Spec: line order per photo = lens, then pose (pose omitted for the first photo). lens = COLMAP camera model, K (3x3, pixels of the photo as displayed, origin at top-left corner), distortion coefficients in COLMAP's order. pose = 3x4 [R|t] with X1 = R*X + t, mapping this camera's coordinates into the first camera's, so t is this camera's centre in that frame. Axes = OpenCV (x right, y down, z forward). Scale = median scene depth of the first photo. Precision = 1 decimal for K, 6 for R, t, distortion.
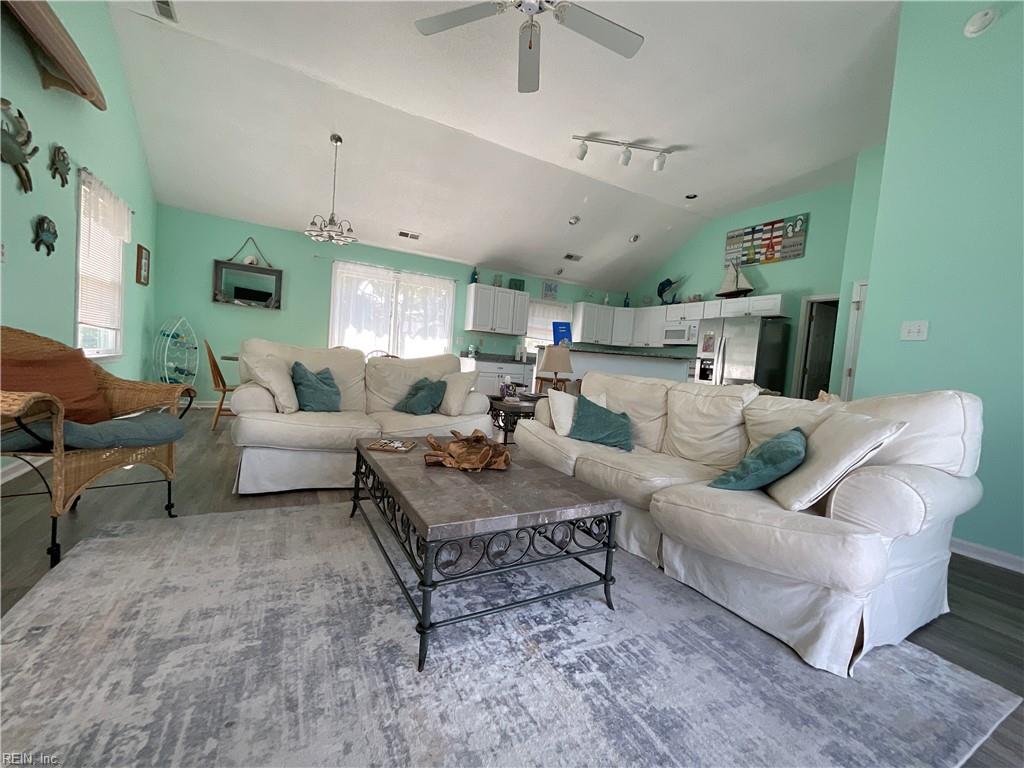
lens RADIAL K [[411.1, 0, 512.0], [0, 411.1, 384.0], [0, 0, 1]] dist [0.000753, -0.006218]
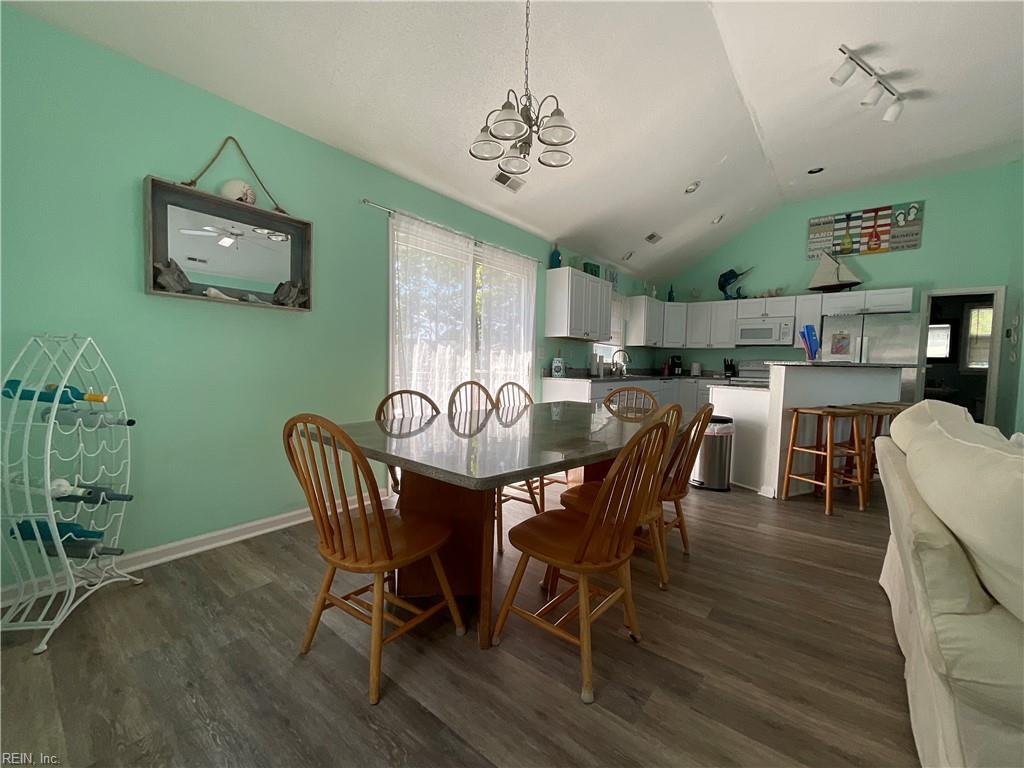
lens RADIAL K [[411.1, 0, 512.0], [0, 411.1, 384.0], [0, 0, 1]] dist [0.000753, -0.006218]
pose [[0.926522, -0.076654, 0.368350, -0.472970], [0.073594, 0.997037, 0.022372, -0.082987], [-0.368974, 0.006380, 0.929418, 0.442601]]
